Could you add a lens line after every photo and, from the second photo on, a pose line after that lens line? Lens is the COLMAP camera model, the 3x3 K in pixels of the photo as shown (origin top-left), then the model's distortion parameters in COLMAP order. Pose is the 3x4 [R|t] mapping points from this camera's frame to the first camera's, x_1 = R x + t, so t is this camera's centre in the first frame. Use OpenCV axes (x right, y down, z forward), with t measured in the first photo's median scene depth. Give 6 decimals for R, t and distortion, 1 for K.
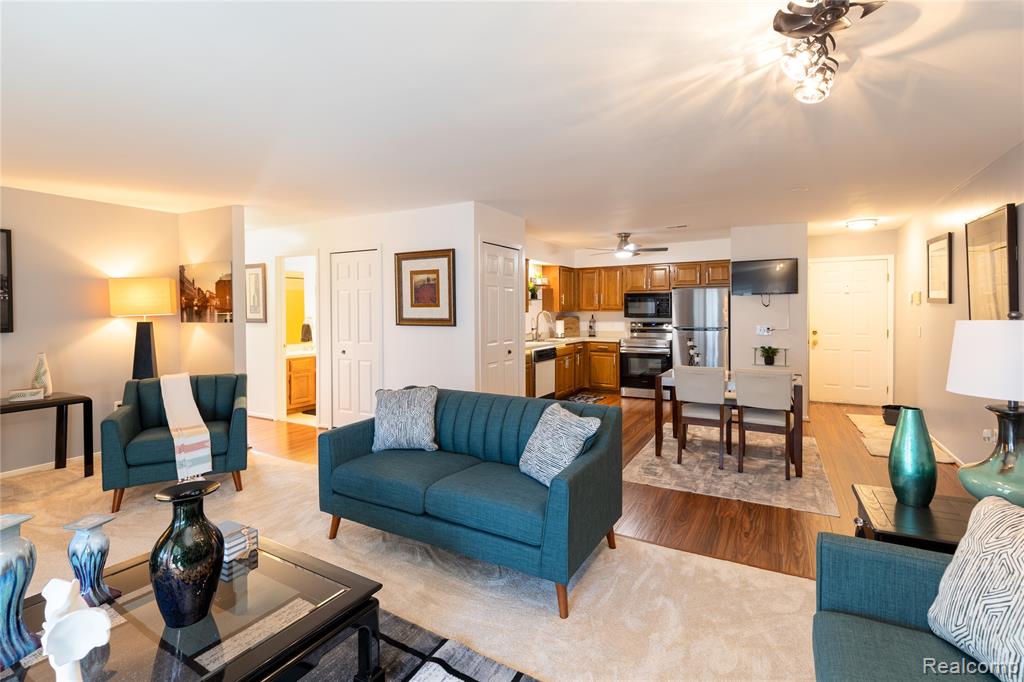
lens RADIAL K [[468.3, 0, 527.1], [0, 468.3, 314.5], [0, 0, 1]] dist [0.003247, 0.000715]
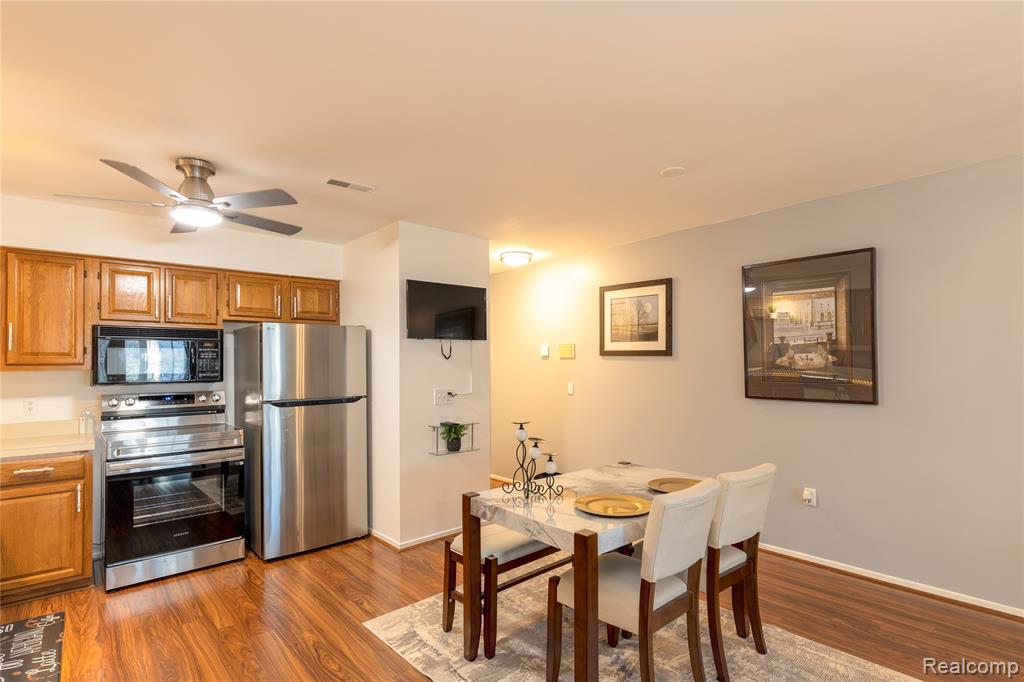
lens RADIAL K [[509.5, 0, 515.5], [0, 509.5, 360.9], [0, 0, 1]] dist [0.002151, 0.000817]
pose [[0.341866, 0.007336, 0.939720, -0.077885], [0.016139, 0.999776, -0.013676, -0.002906], [-0.939610, 0.019842, 0.341671, 0.524085]]
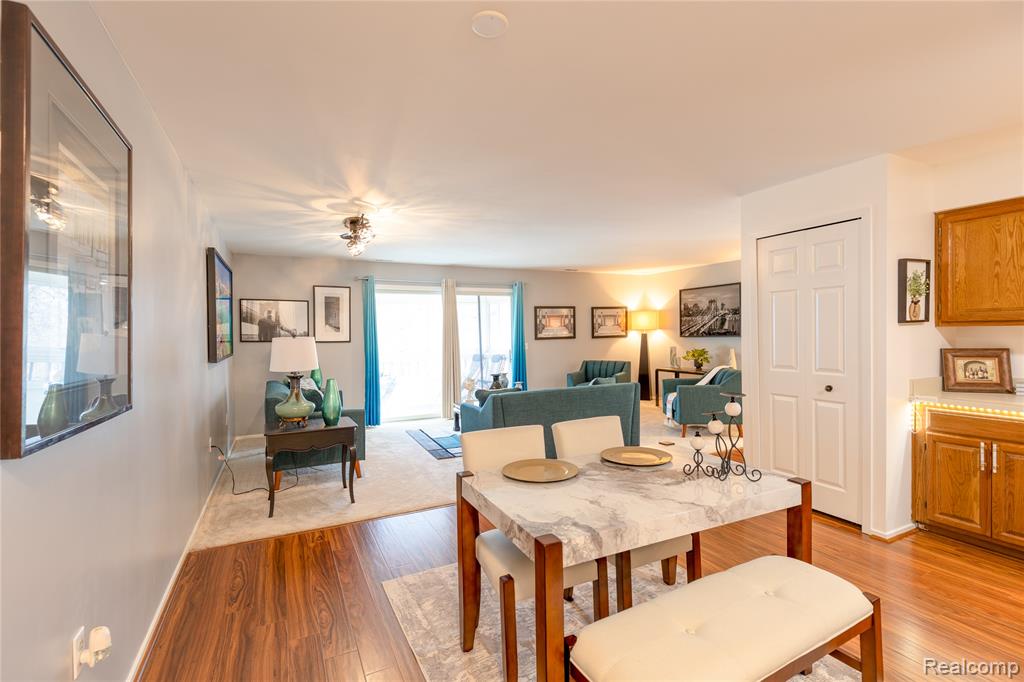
lens RADIAL K [[468.3, 0, 511.4], [0, 468.3, 337.9], [0, 0, 1]] dist [0.003247, 0.000715]
pose [[-0.565875, 0.027726, -0.824024, 0.491897], [0.011018, 0.999599, 0.026068, -0.007322], [0.824417, 0.005672, -0.565954, 0.673075]]
